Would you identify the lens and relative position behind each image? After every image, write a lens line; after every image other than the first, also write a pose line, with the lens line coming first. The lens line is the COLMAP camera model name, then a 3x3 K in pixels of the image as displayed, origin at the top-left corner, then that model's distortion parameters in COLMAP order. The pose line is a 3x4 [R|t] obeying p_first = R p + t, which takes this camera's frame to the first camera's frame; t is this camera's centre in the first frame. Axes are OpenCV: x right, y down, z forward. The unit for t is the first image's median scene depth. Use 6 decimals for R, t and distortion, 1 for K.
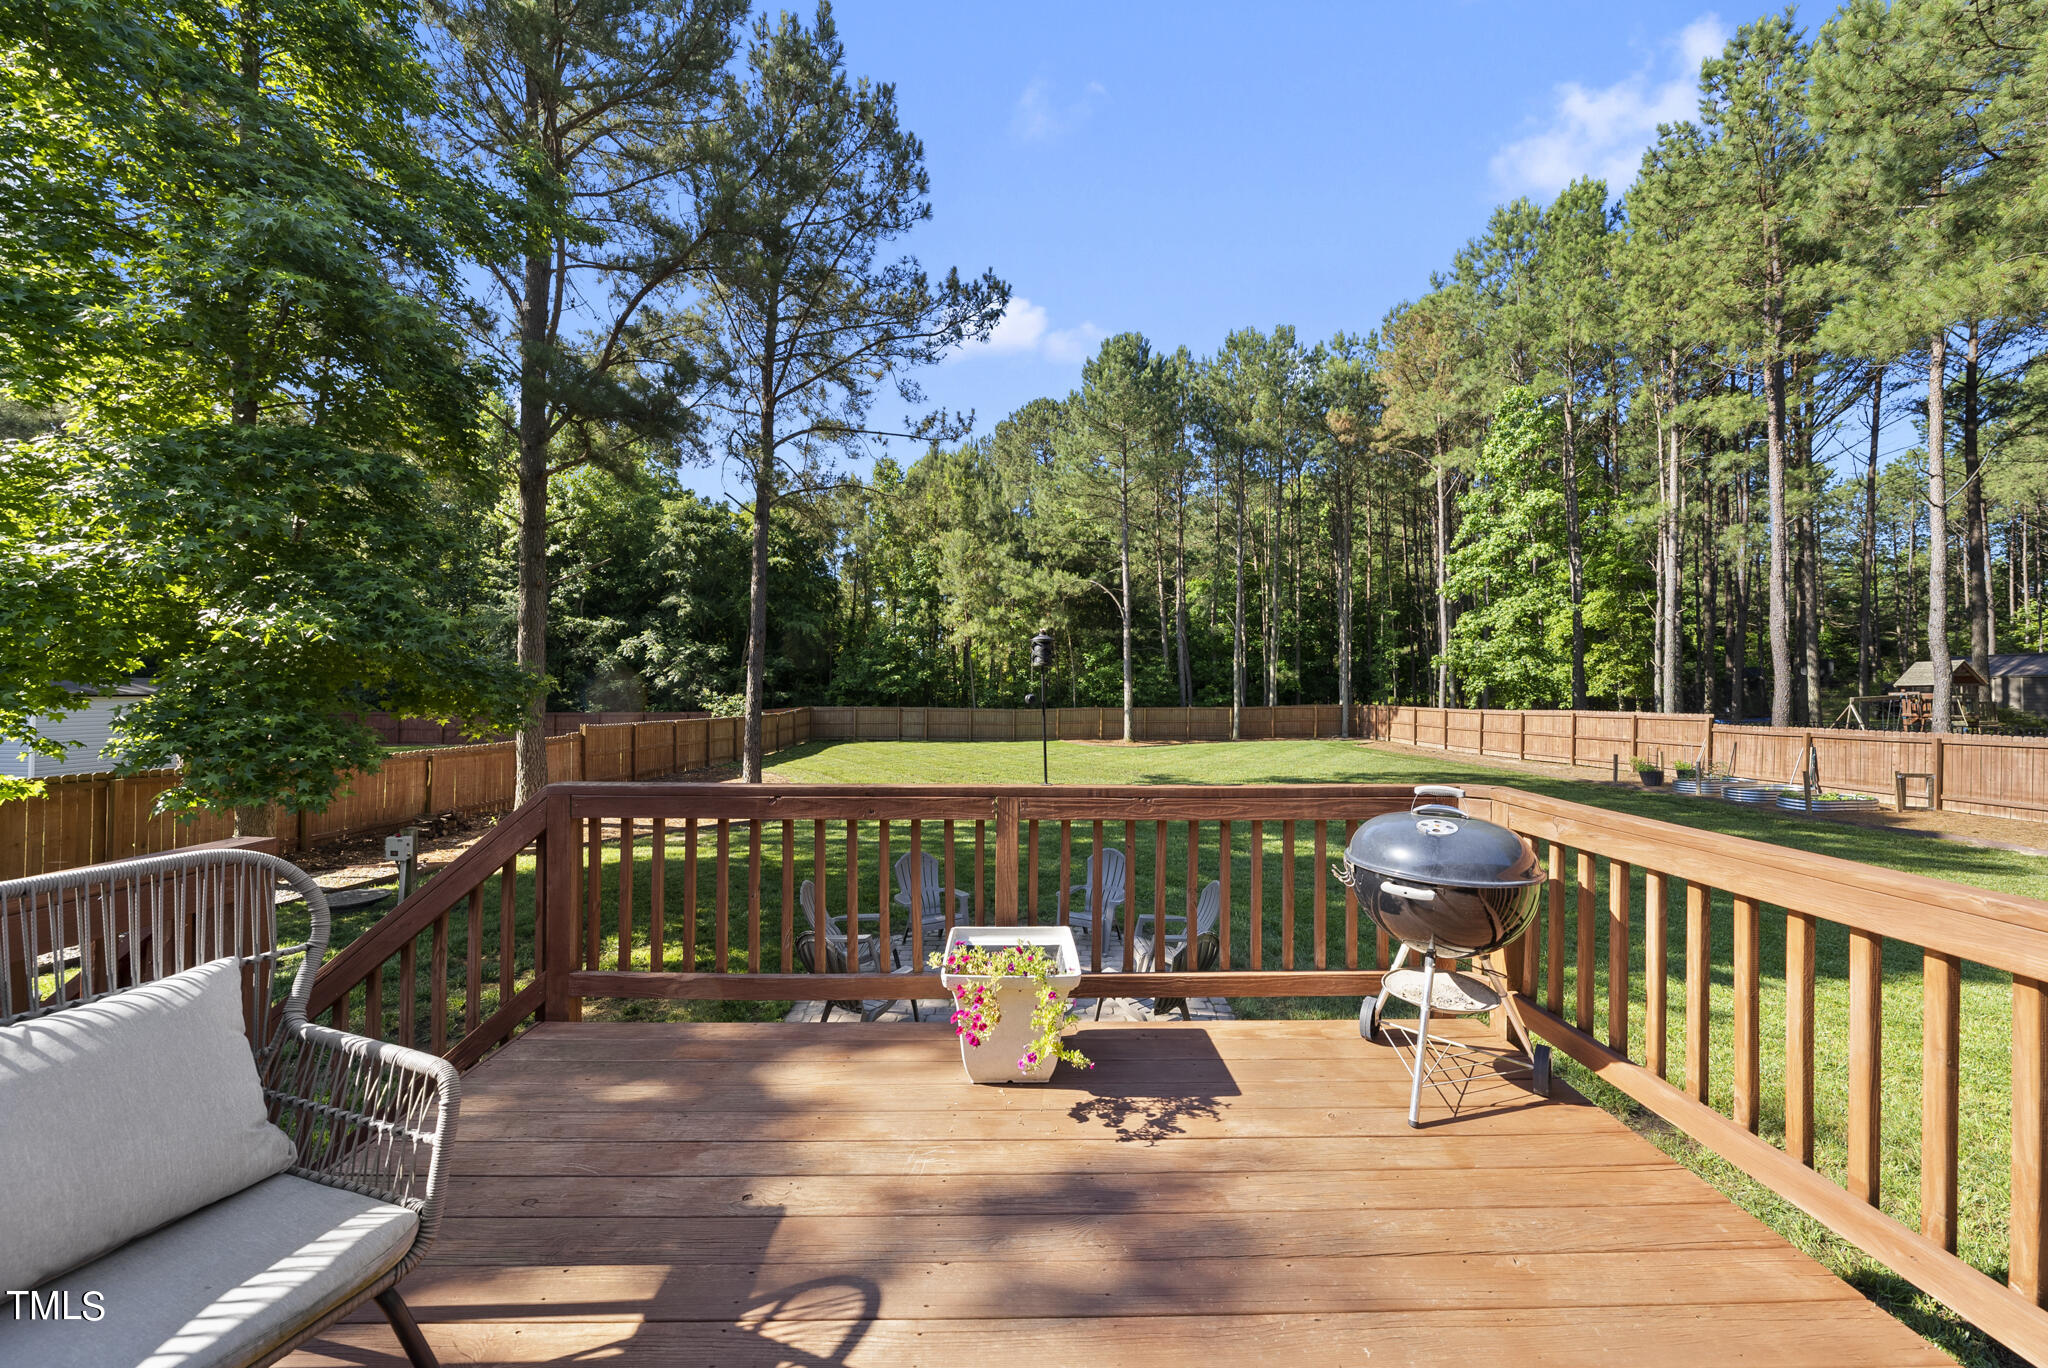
lens RADIAL K [[702.4, 0, 1027.3], [0, 702.4, 682.5], [0, 0, 1]] dist [-0.000937, -0.000079]
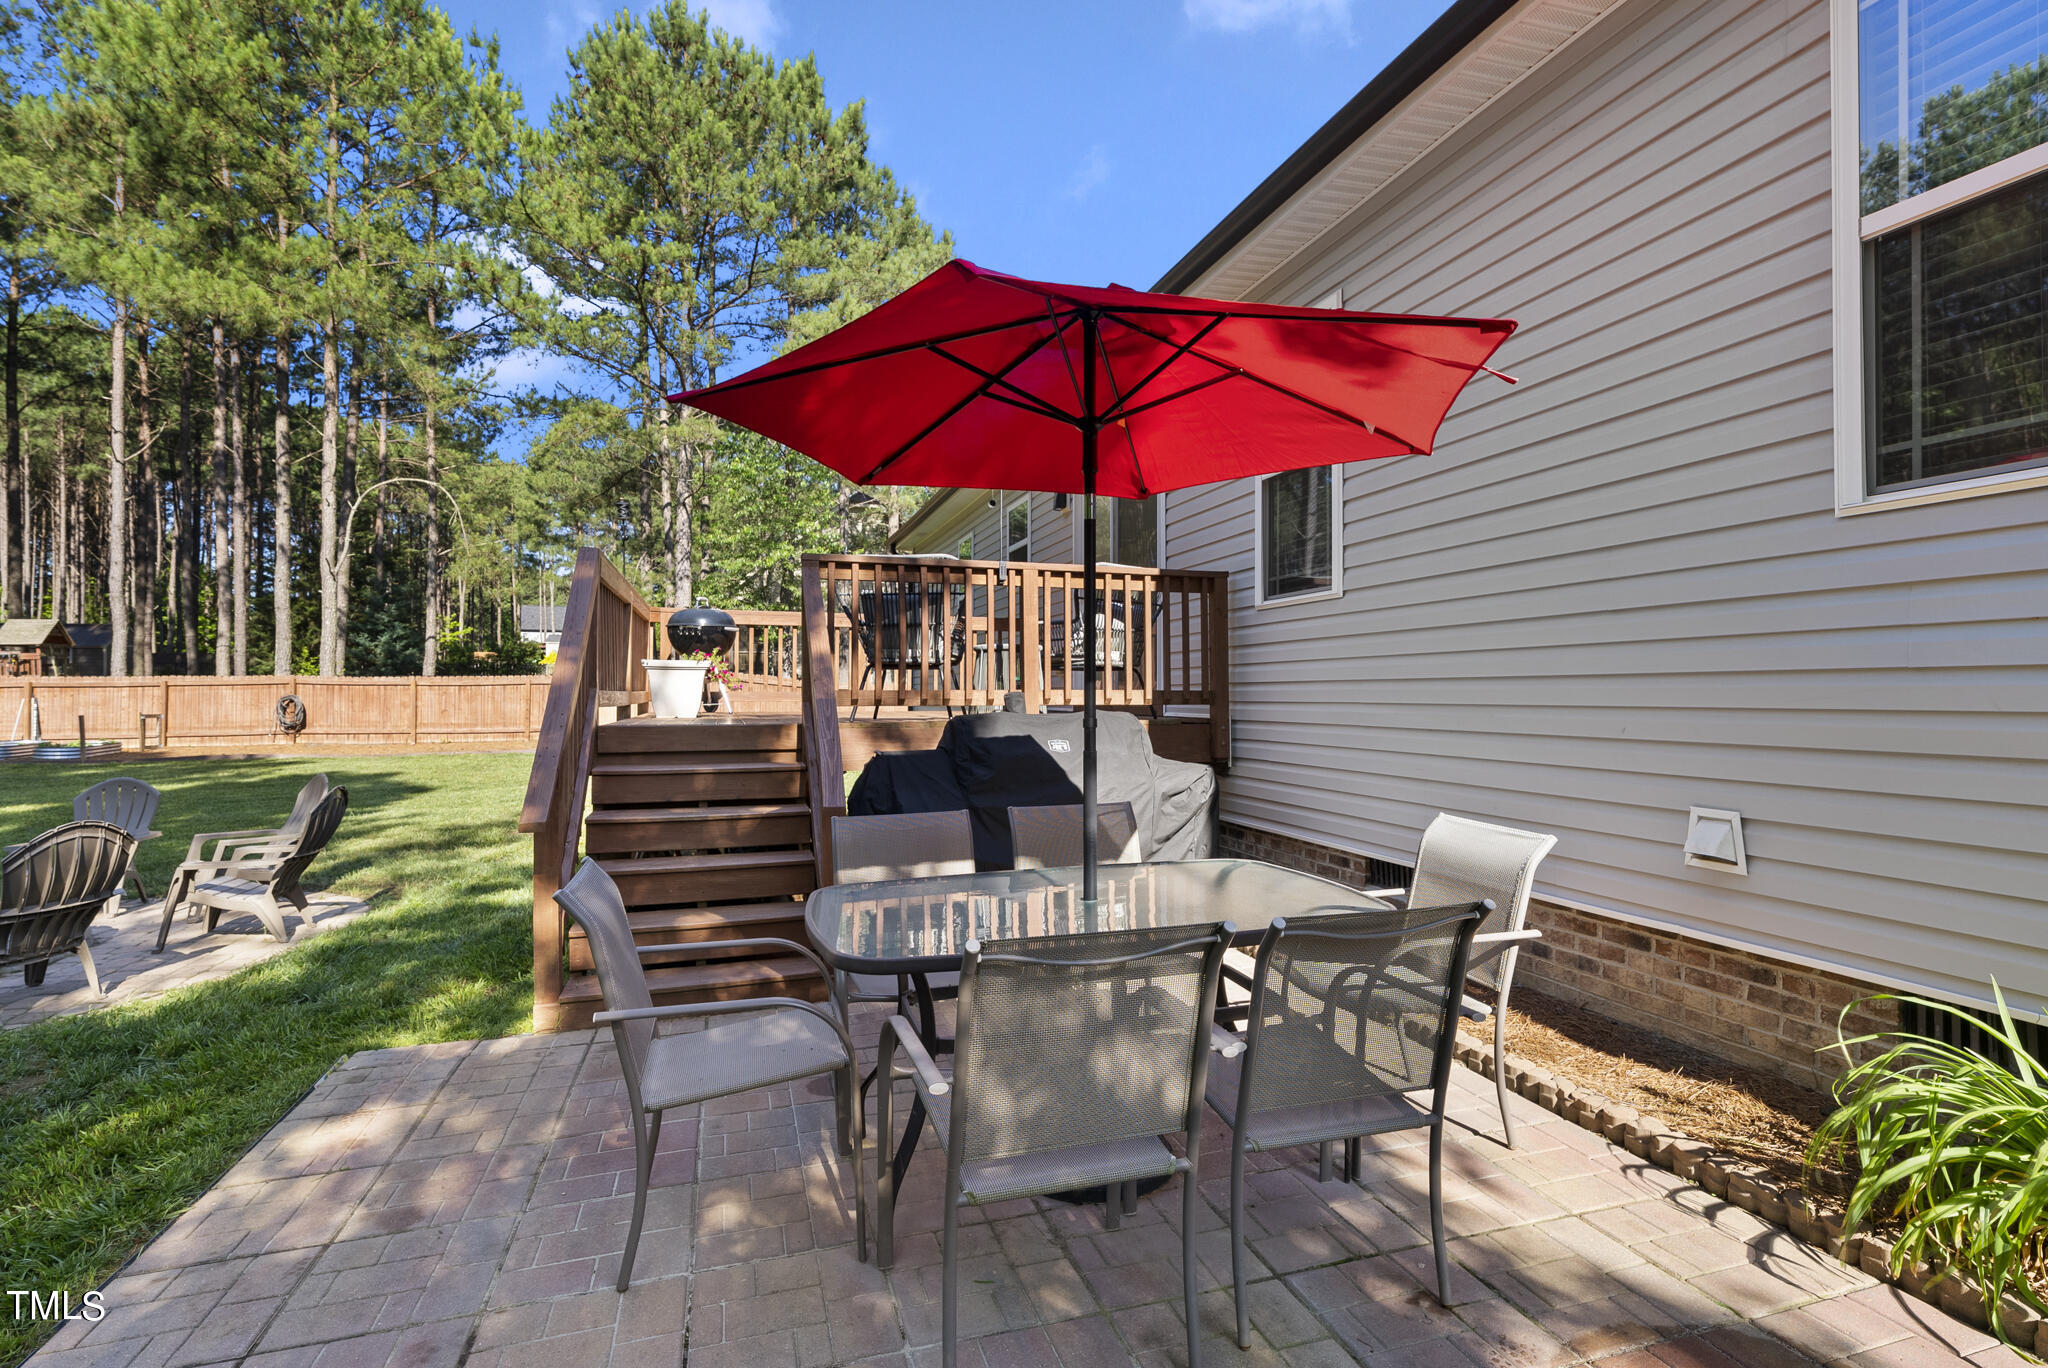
lens RADIAL K [[957.0, 0, 1019.3], [0, 957.0, 680.7], [0, 0, 1]] dist [0.002935, -0.000329]
pose [[-0.274012, 0.005419, 0.961711, -0.184467], [-0.011406, 0.999895, -0.008883, 0.029410], [-0.961659, -0.013403, -0.273921, 0.052949]]
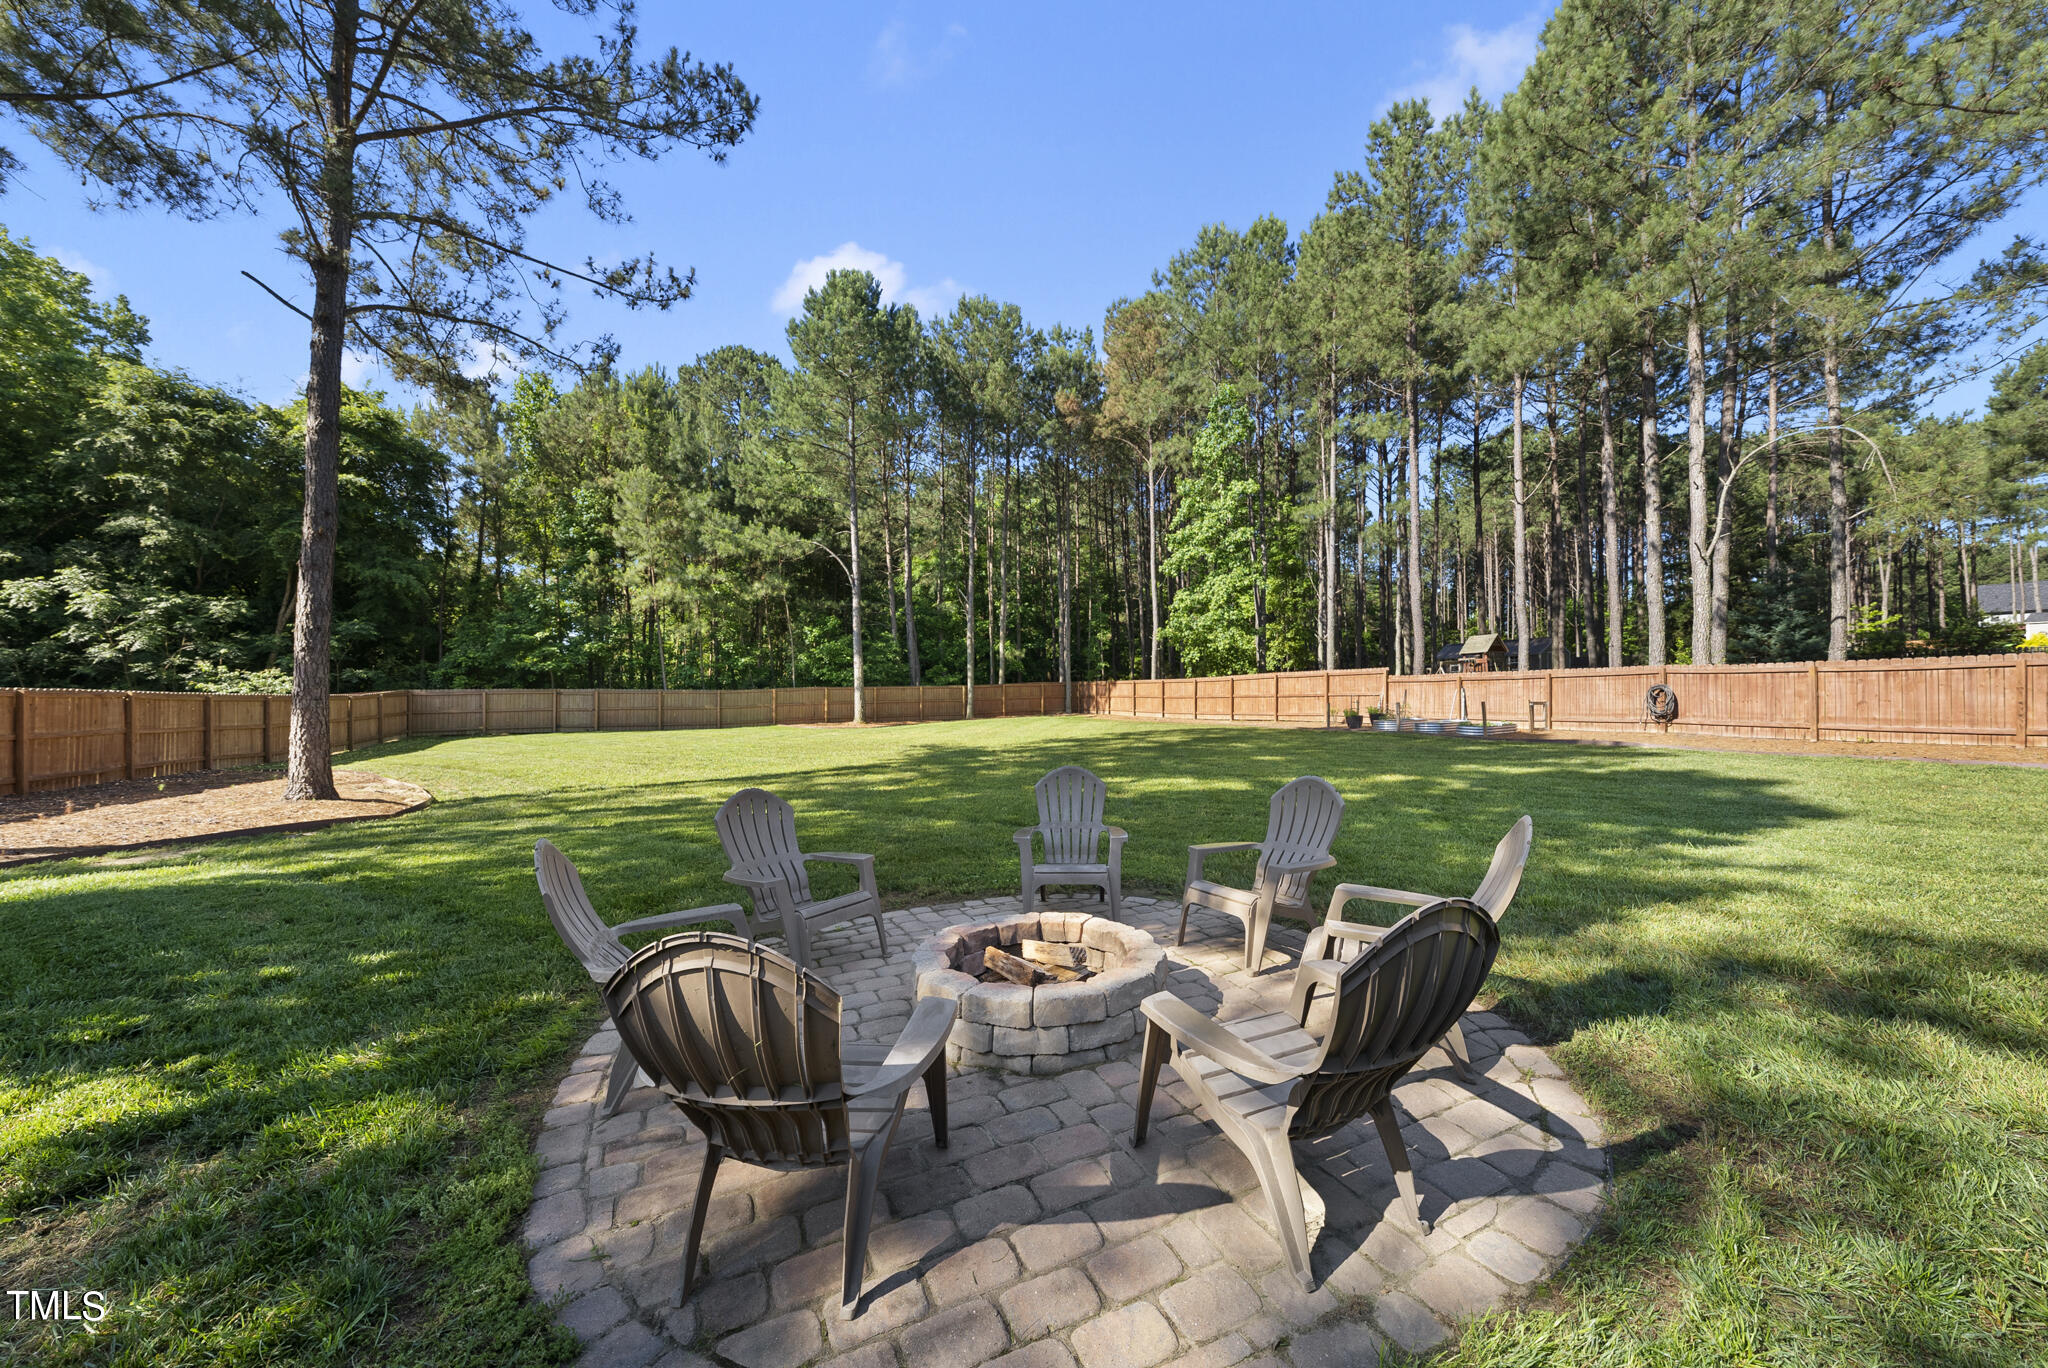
lens RADIAL K [[702.4, 0, 1027.3], [0, 702.4, 682.5], [0, 0, 1]] dist [-0.000937, -0.000079]
pose [[0.906952, -0.006940, 0.421176, -0.040188], [0.007798, 0.999970, -0.000316, 0.033725], [-0.421161, 0.003571, 0.906979, 0.090872]]
